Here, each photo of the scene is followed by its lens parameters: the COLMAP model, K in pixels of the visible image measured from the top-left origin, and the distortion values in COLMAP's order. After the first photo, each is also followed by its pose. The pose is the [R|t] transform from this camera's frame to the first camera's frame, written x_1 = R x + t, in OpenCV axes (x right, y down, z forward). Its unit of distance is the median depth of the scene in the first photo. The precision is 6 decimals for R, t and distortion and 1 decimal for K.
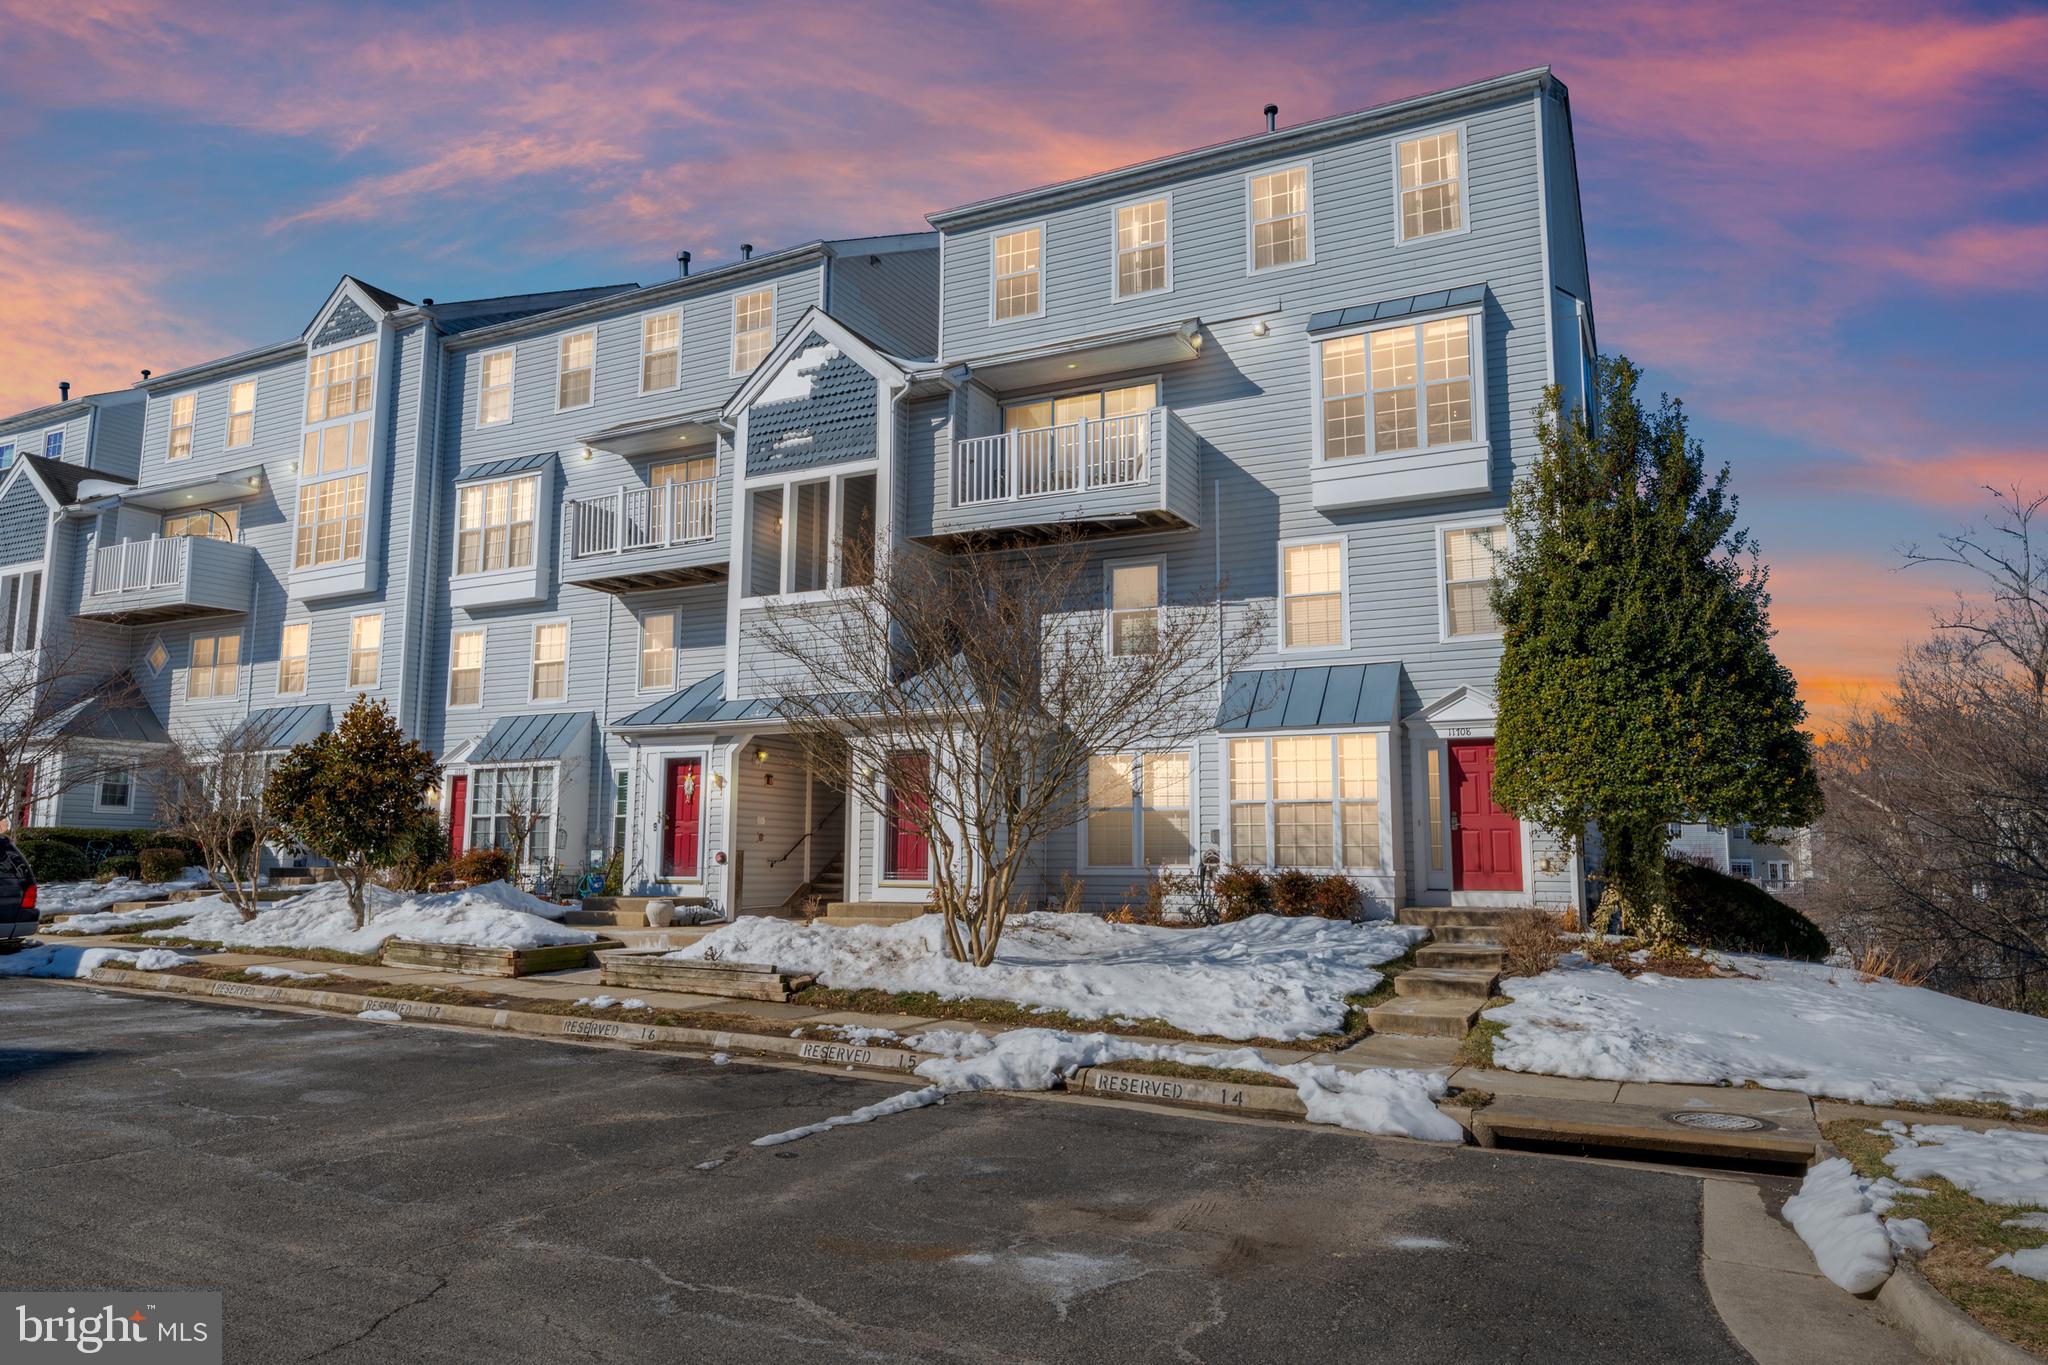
lens RADIAL K [[1309.3, 0, 1024.6], [0, 1309.3, 685.1], [0, 0, 1]] dist [-0.004477, 0.005178]
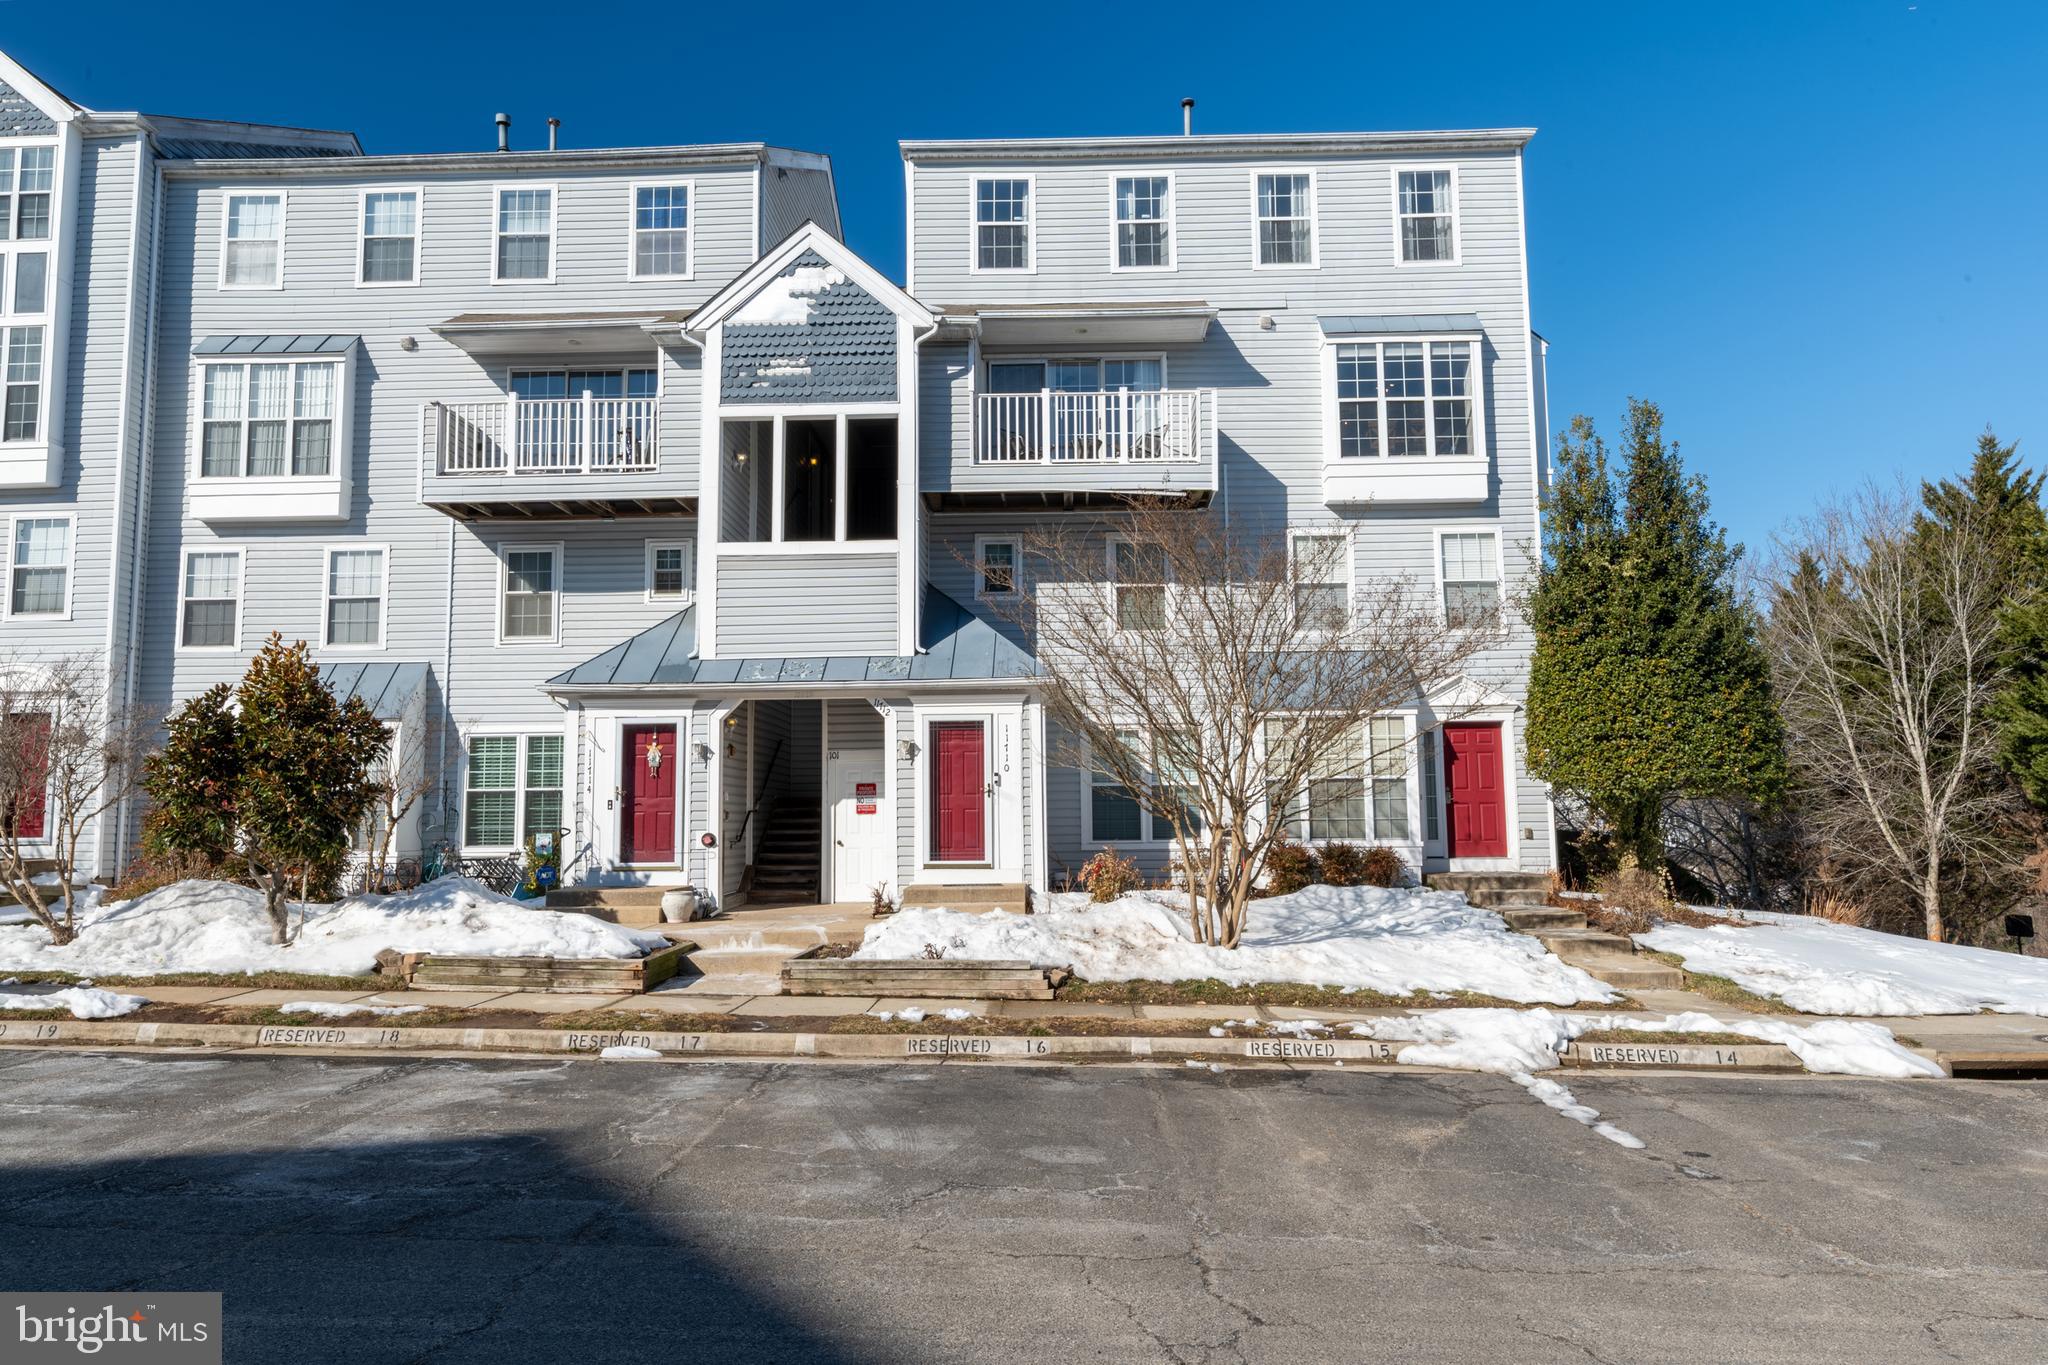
lens RADIAL K [[1309.3, 0, 1025.1], [0, 1309.3, 682.8], [0, 0, 1]] dist [-0.004477, 0.005178]
pose [[0.907342, 0.030735, 0.419267, -0.407736], [-0.042566, 0.998915, 0.018892, 0.001904], [-0.418232, -0.034988, 0.907666, 0.123433]]
